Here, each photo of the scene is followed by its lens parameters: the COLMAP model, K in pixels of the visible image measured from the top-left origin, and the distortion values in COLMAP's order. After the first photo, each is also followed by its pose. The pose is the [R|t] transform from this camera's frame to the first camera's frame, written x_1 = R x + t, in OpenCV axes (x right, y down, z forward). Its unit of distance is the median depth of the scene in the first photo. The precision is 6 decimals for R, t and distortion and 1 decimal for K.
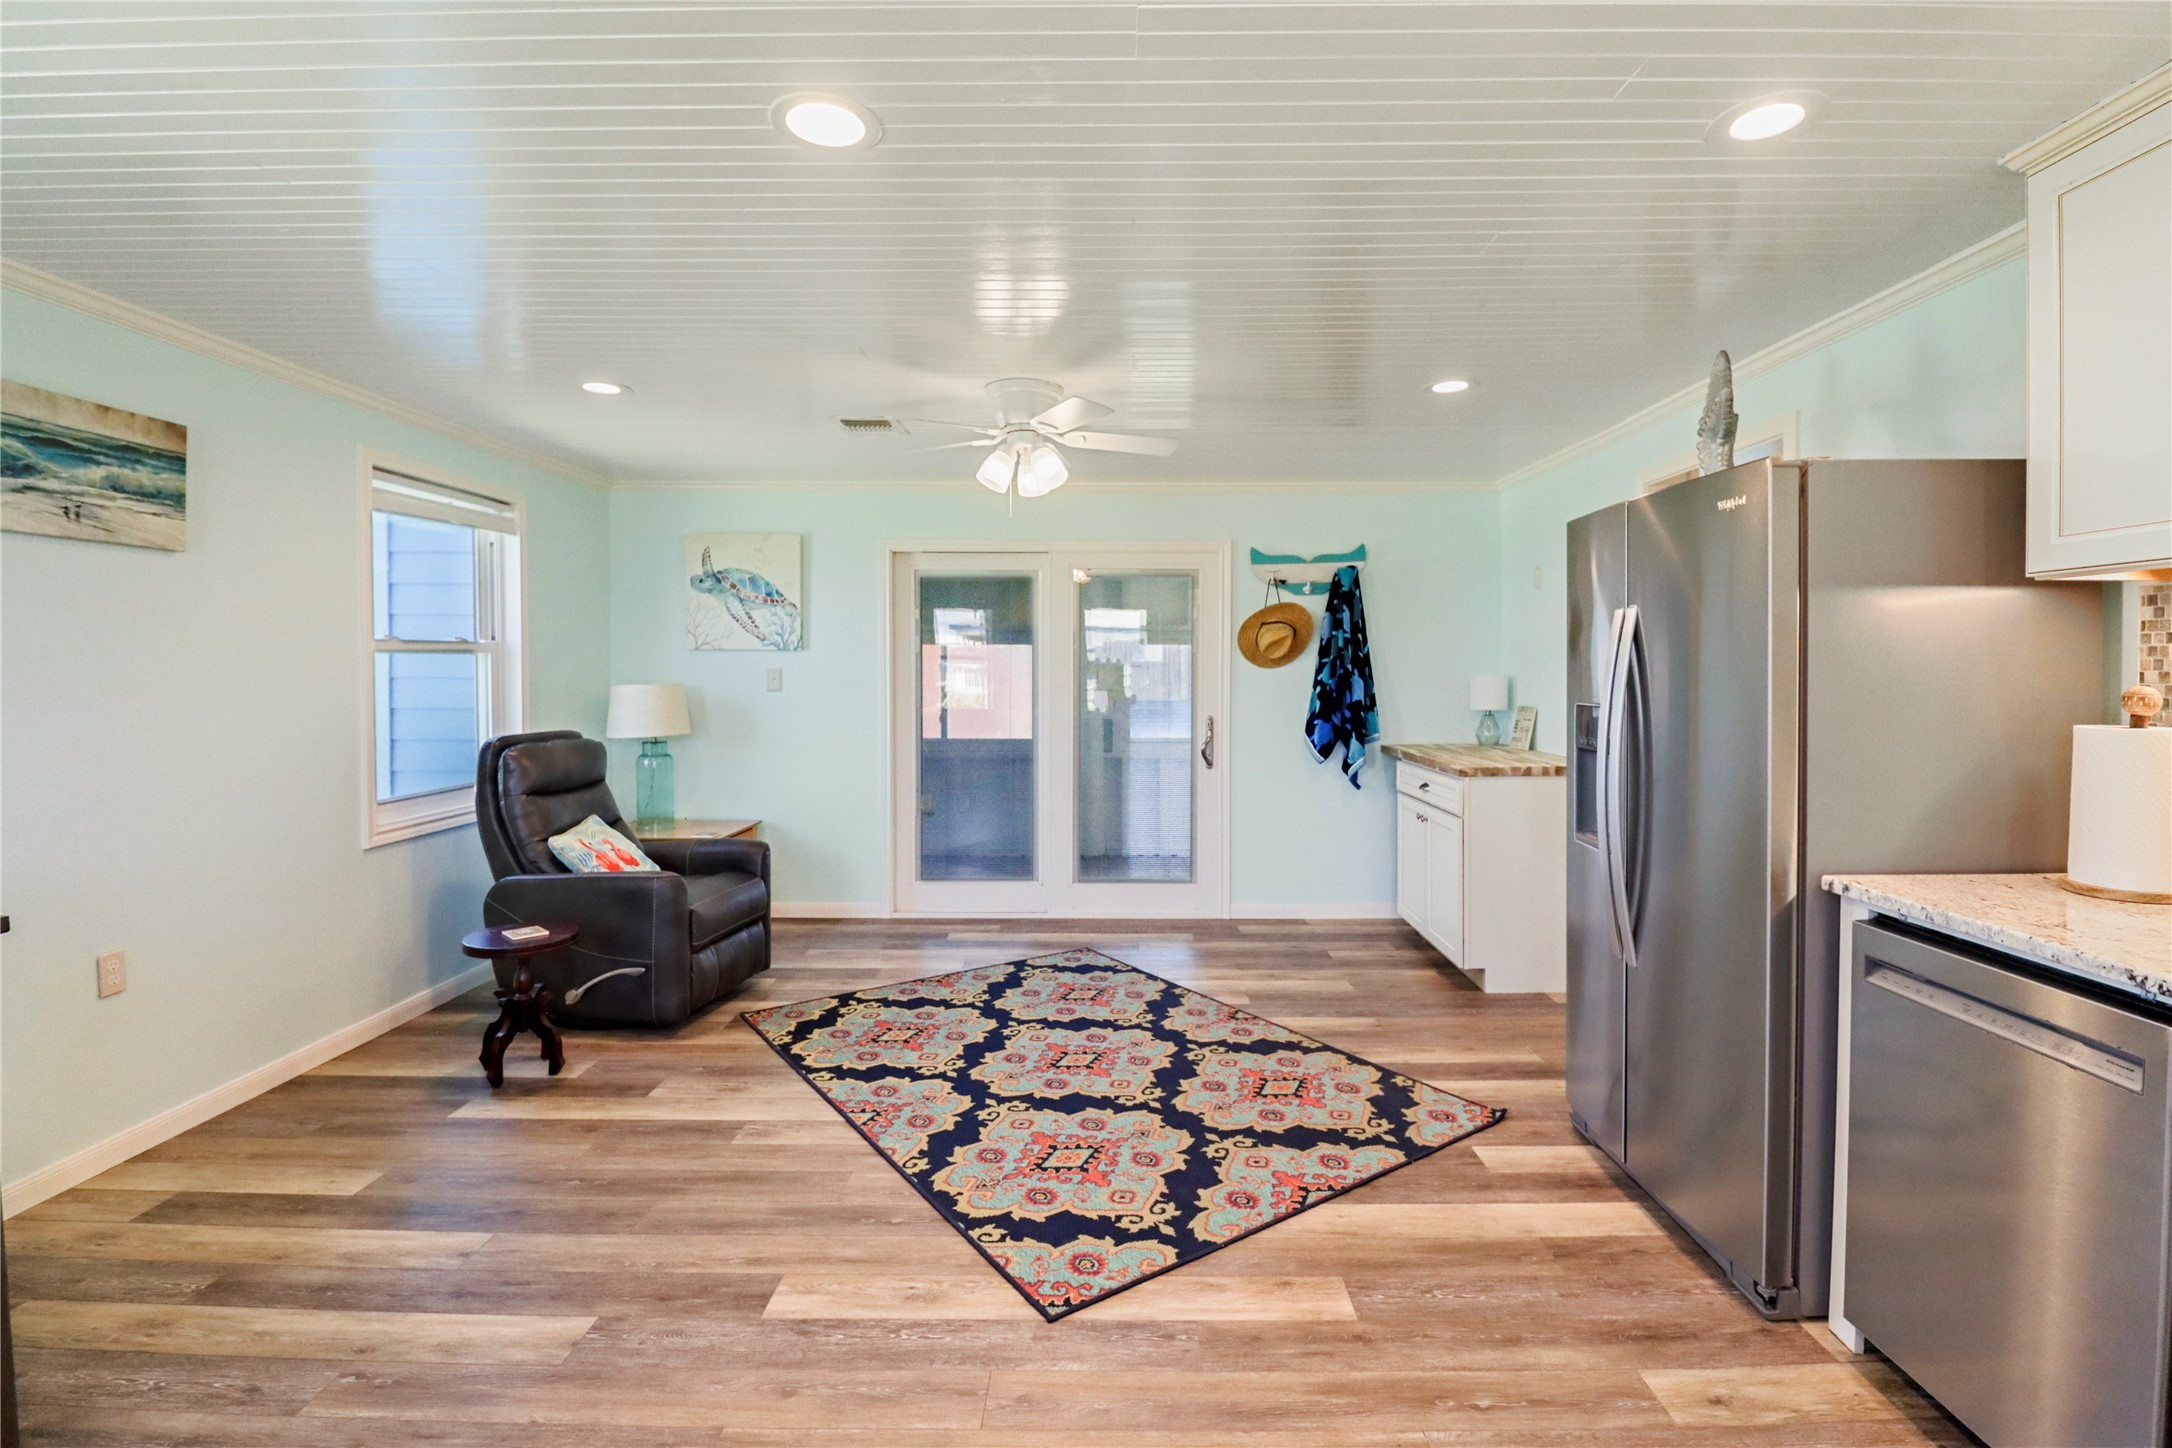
lens RADIAL K [[1009.9, 0, 1078.1], [0, 1009.9, 681.1], [0, 0, 1]] dist [-0.008439, -0.007971]
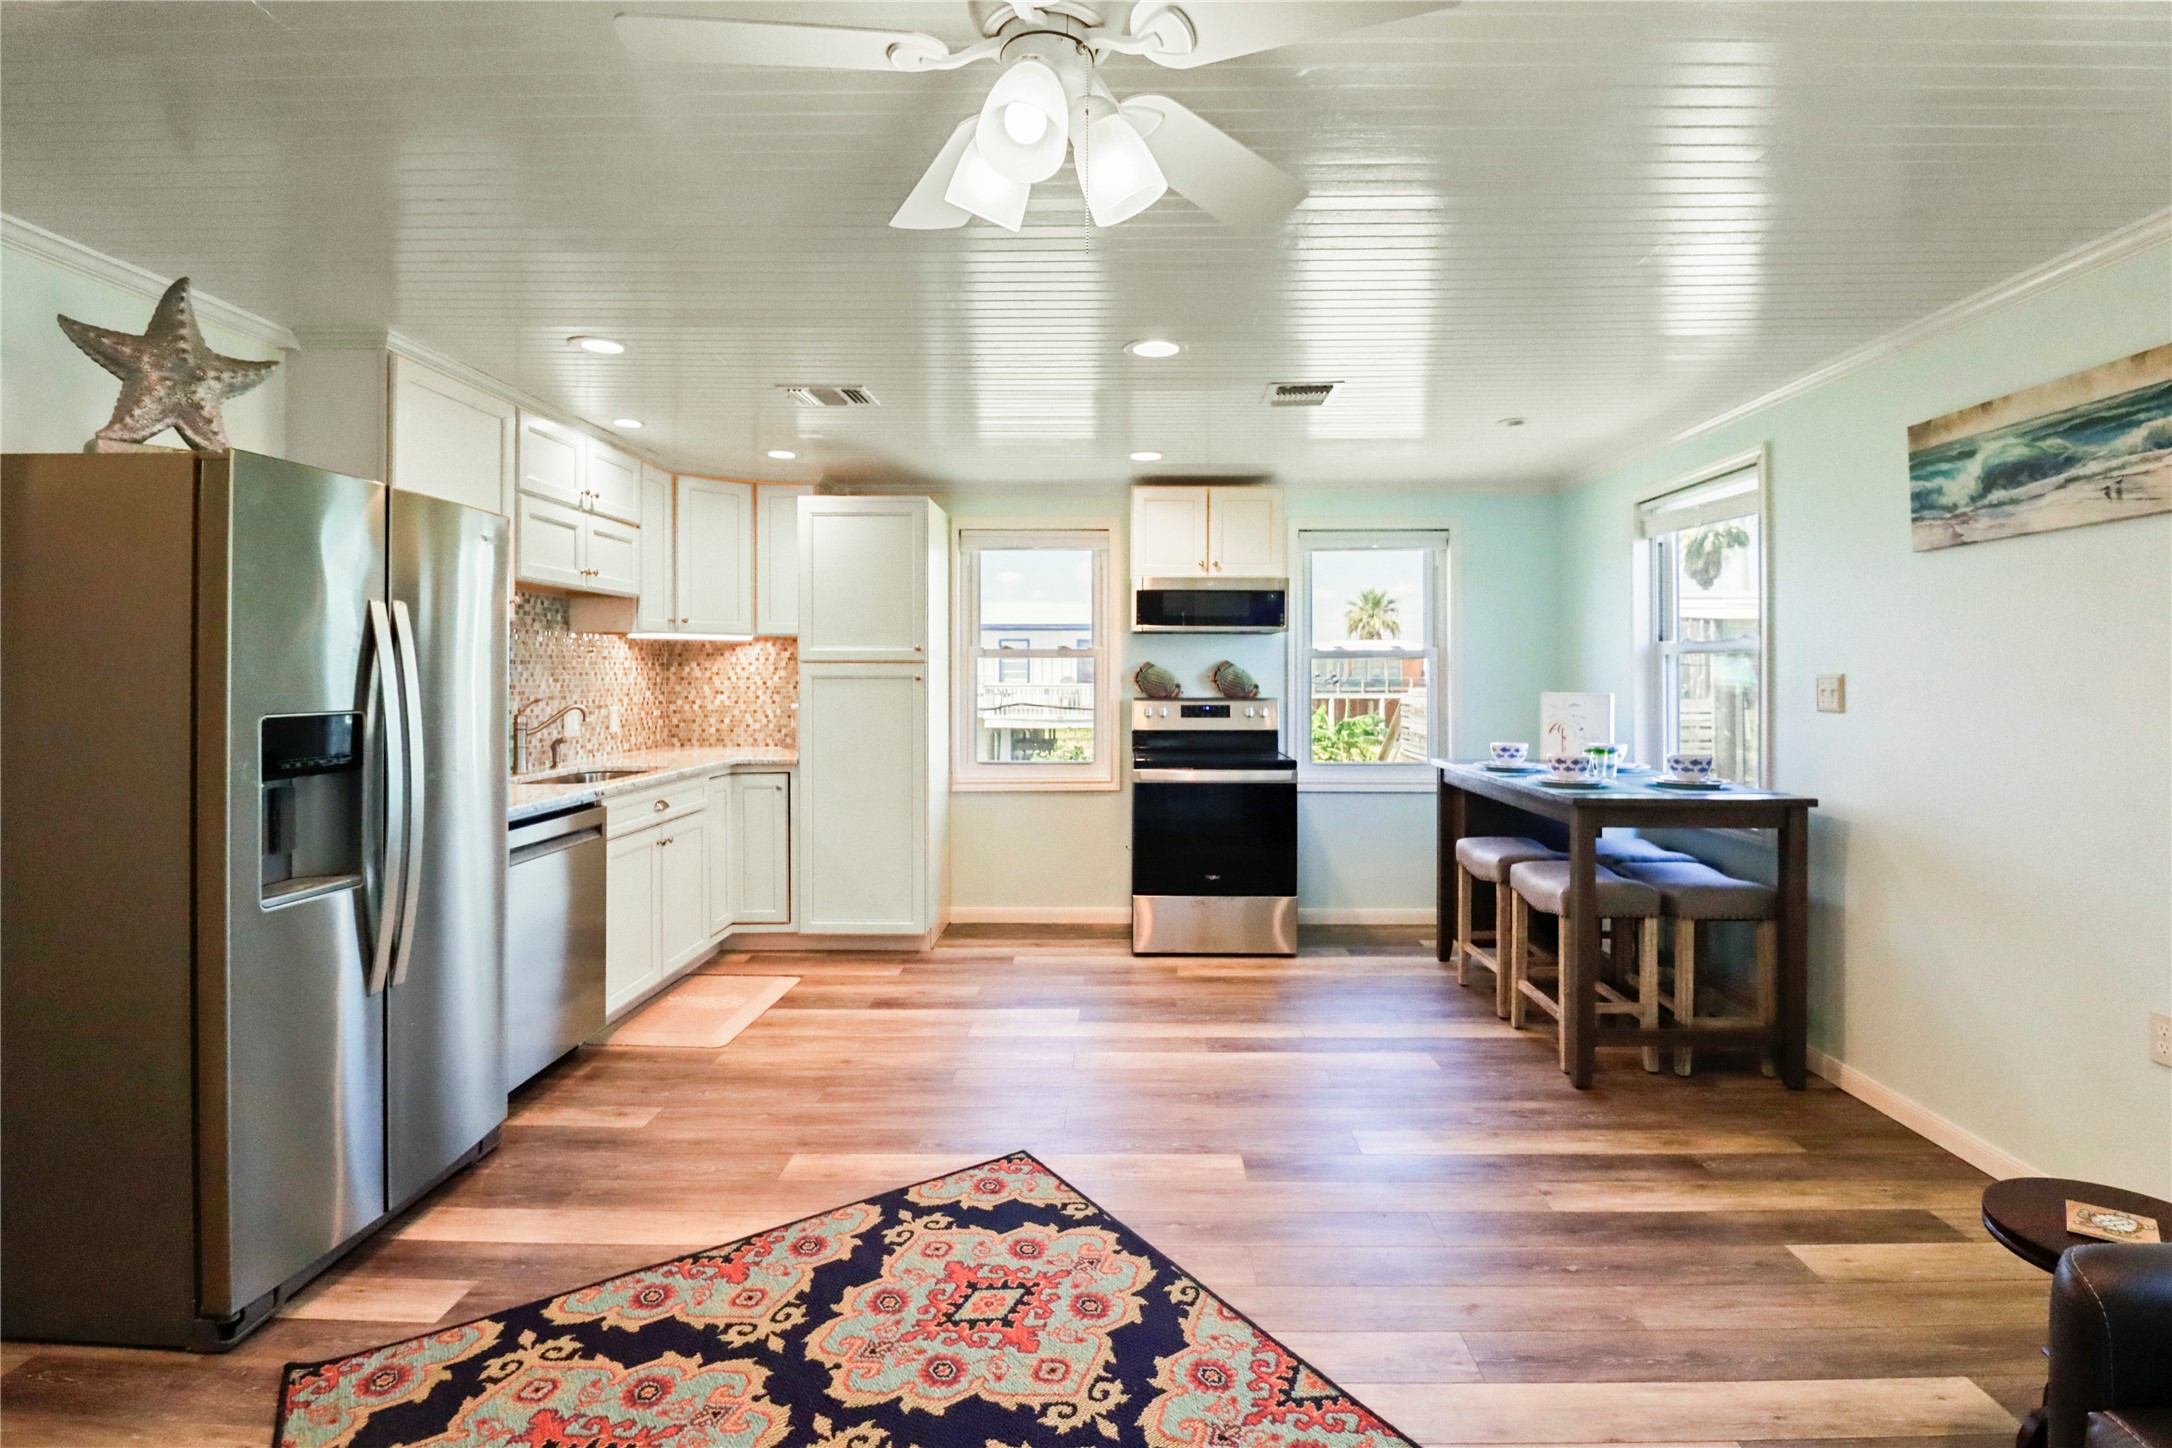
lens RADIAL K [[1009.9, 0, 1120.6], [0, 1009.9, 670.4], [0, 0, 1]] dist [-0.008439, -0.007971]
pose [[-0.999372, 0.001829, -0.035380, -0.087681], [0.001508, 0.999957, 0.009096, -0.017559], [0.035395, 0.009037, -0.999333, 1.848545]]
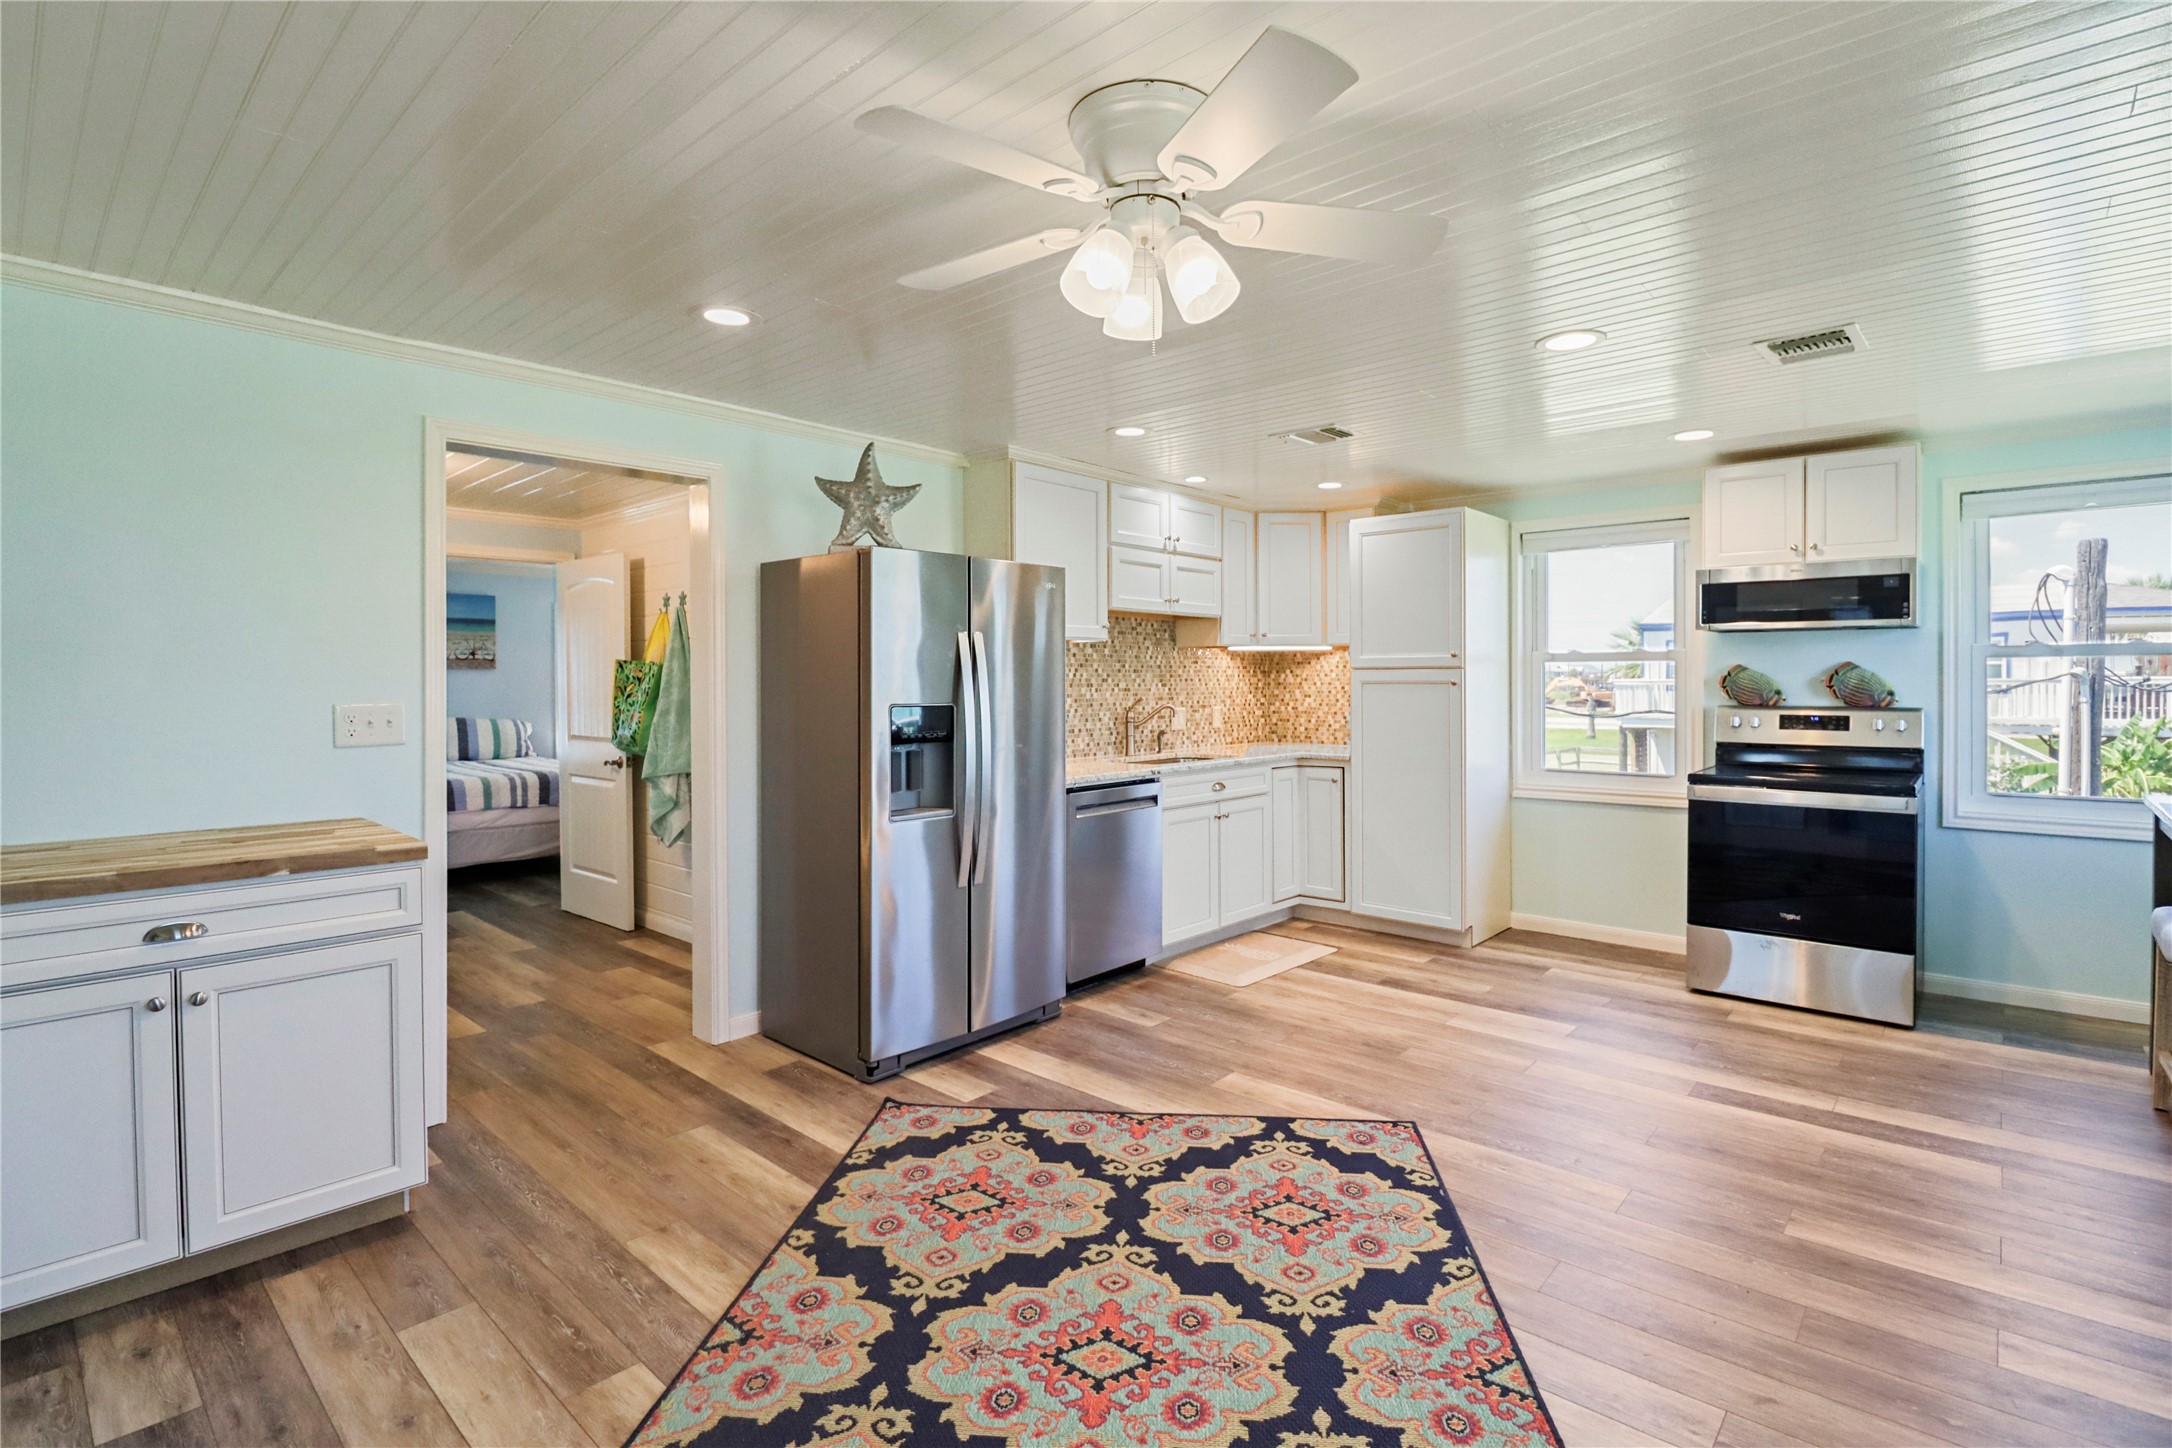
lens RADIAL K [[1009.9, 0, 1133.1], [0, 1009.9, 683.4], [0, 0, 1]] dist [-0.008439, -0.007971]
pose [[-0.785806, 0.002564, 0.618468, -0.480209], [0.011579, 0.999877, 0.010566, -0.014367], [-0.618365, 0.015464, -0.785739, 1.874092]]
